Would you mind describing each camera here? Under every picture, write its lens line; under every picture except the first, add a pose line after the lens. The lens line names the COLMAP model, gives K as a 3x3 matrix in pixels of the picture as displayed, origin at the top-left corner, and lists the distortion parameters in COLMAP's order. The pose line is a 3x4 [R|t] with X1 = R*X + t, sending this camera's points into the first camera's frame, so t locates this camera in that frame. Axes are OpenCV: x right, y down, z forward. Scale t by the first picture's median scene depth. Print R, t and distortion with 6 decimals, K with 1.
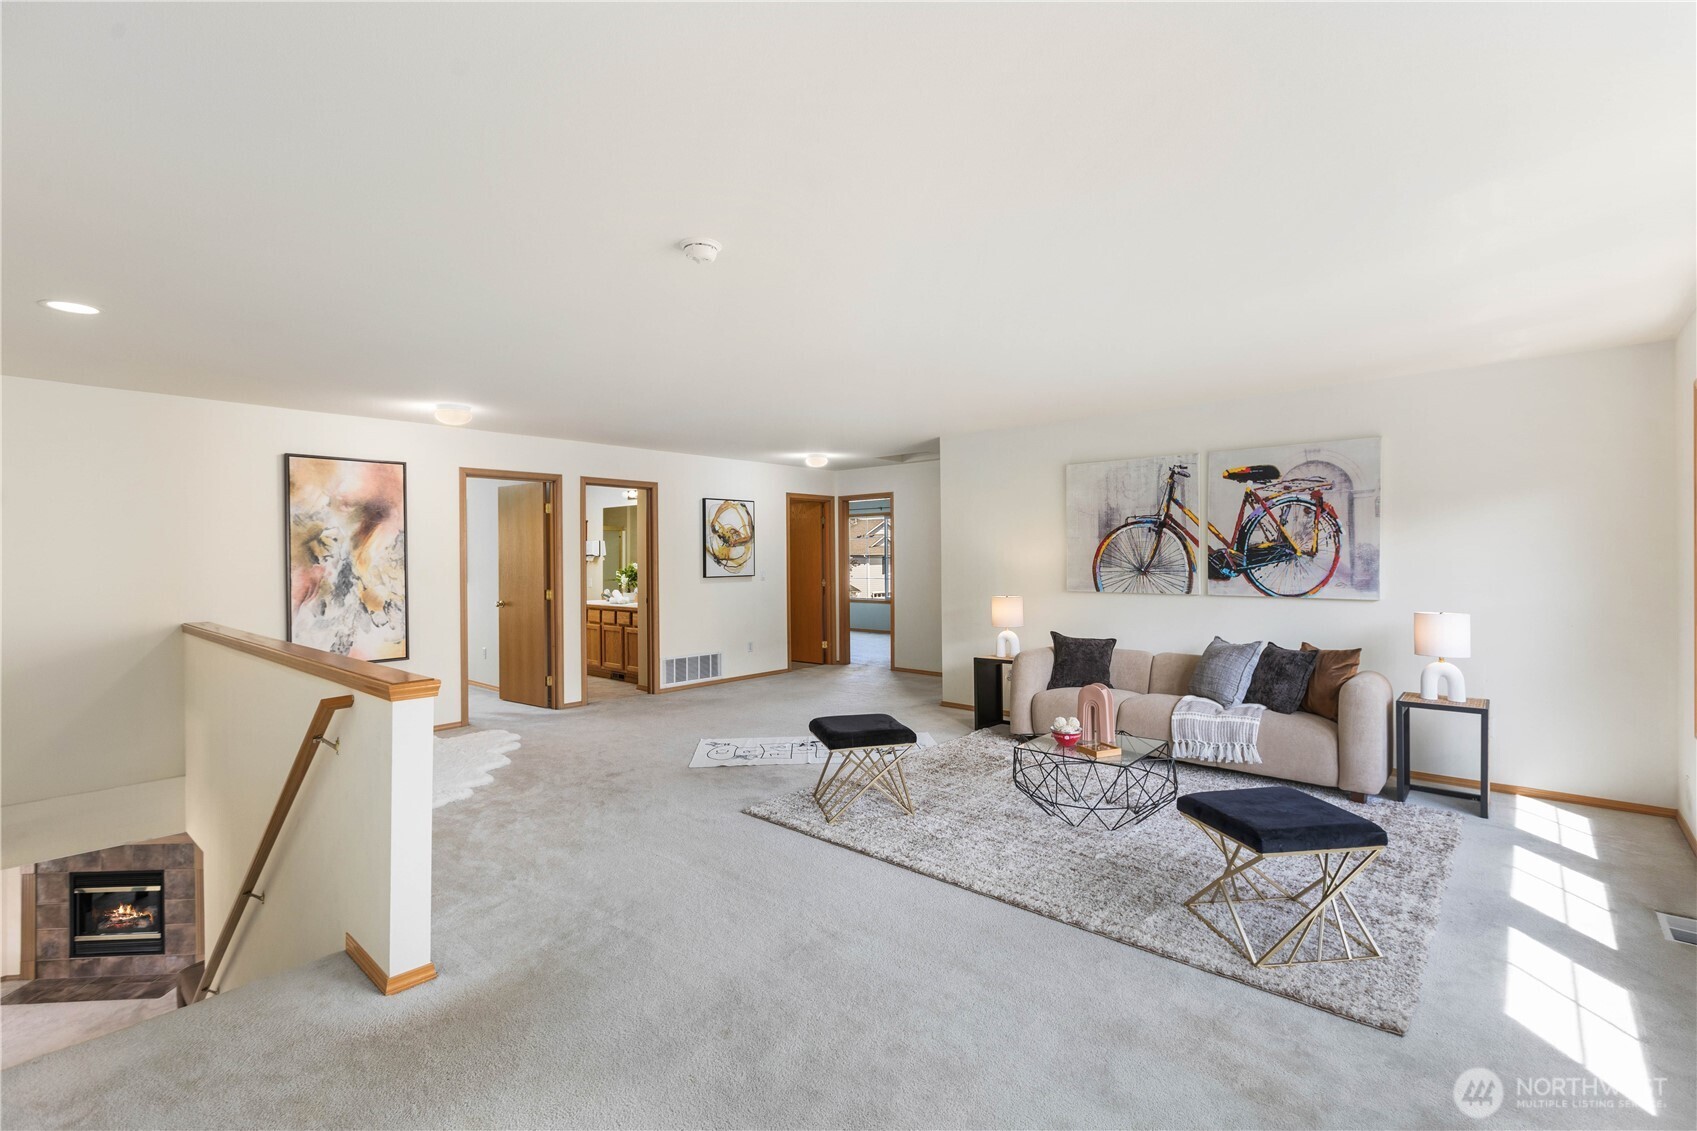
lens RADIAL K [[786.8, 0, 845.4], [0, 786.8, 558.5], [0, 0, 1]] dist [0.000662, -0.000027]
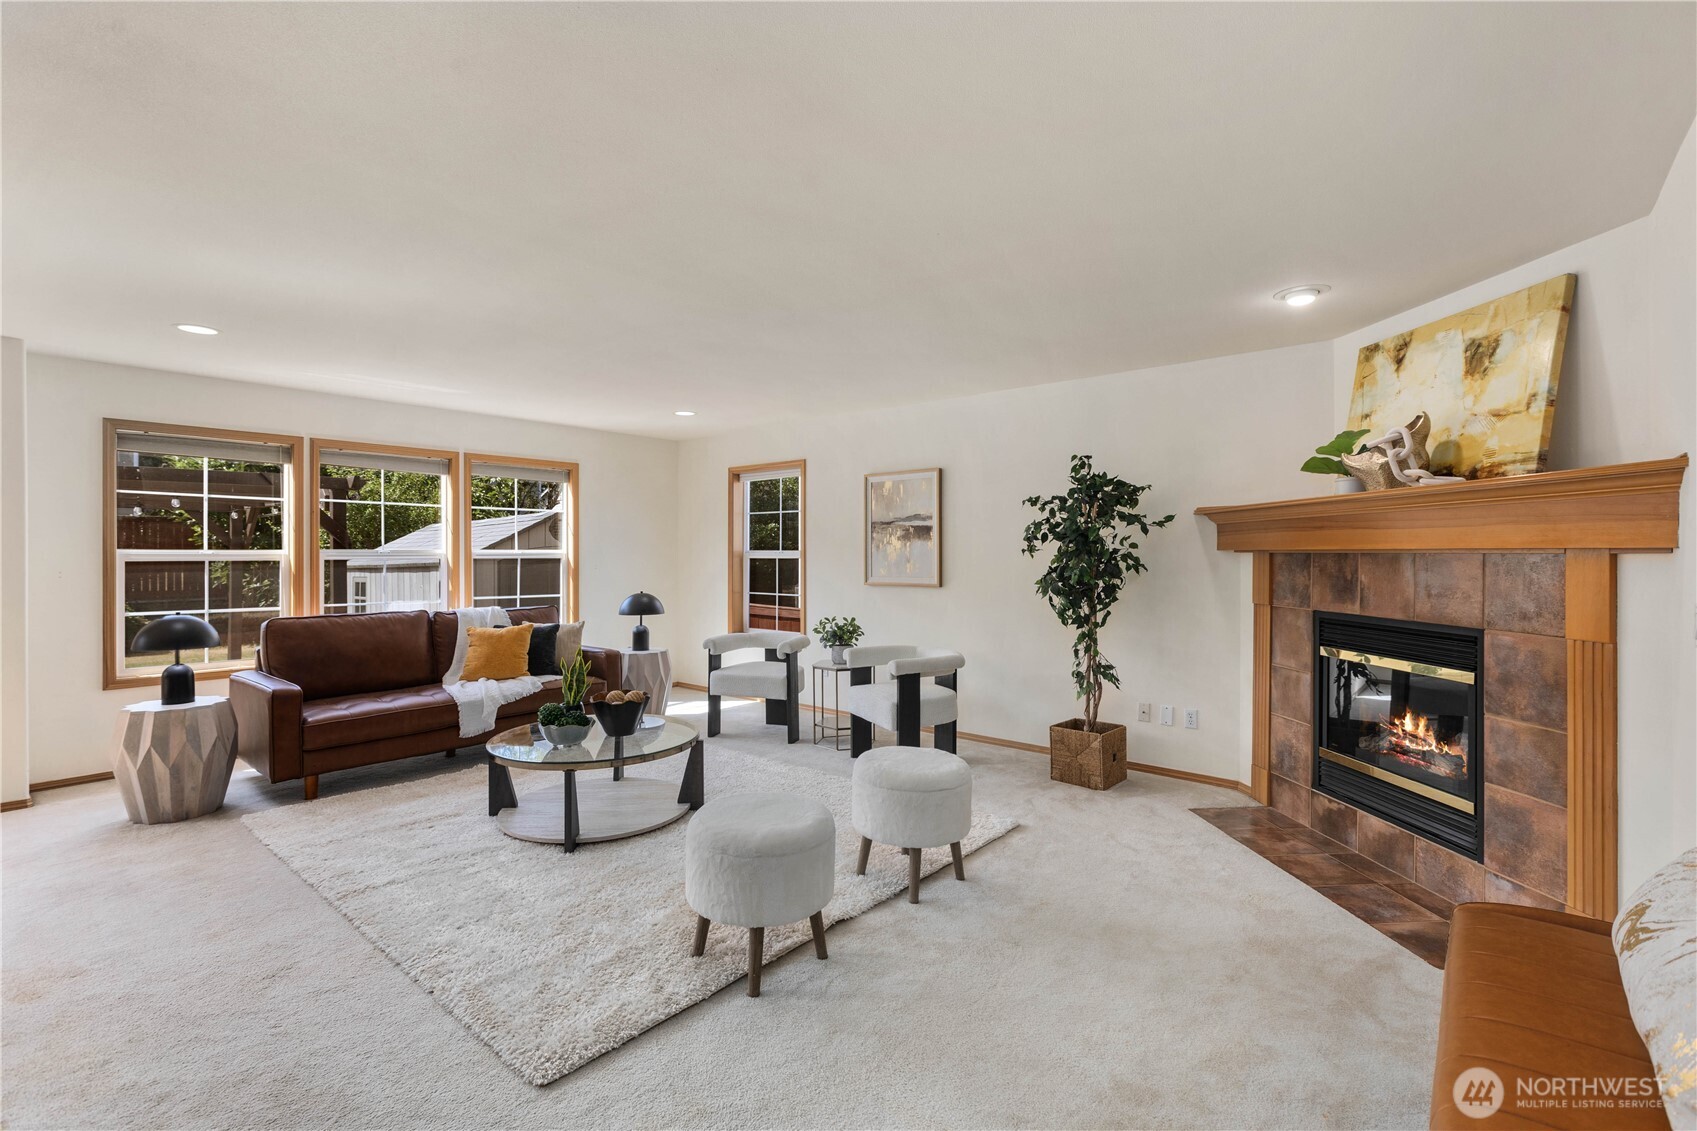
lens RADIAL K [[754.0, 0, 846.1], [0, 754.0, 562.1], [0, 0, 1]] dist [0.001113, -0.000359]
pose [[0.004729, 0.015964, -0.999861, -0.526757], [-0.000188, 0.999873, 0.015964, 0.361638], [0.999989, 0.000113, 0.004731, 0.711794]]
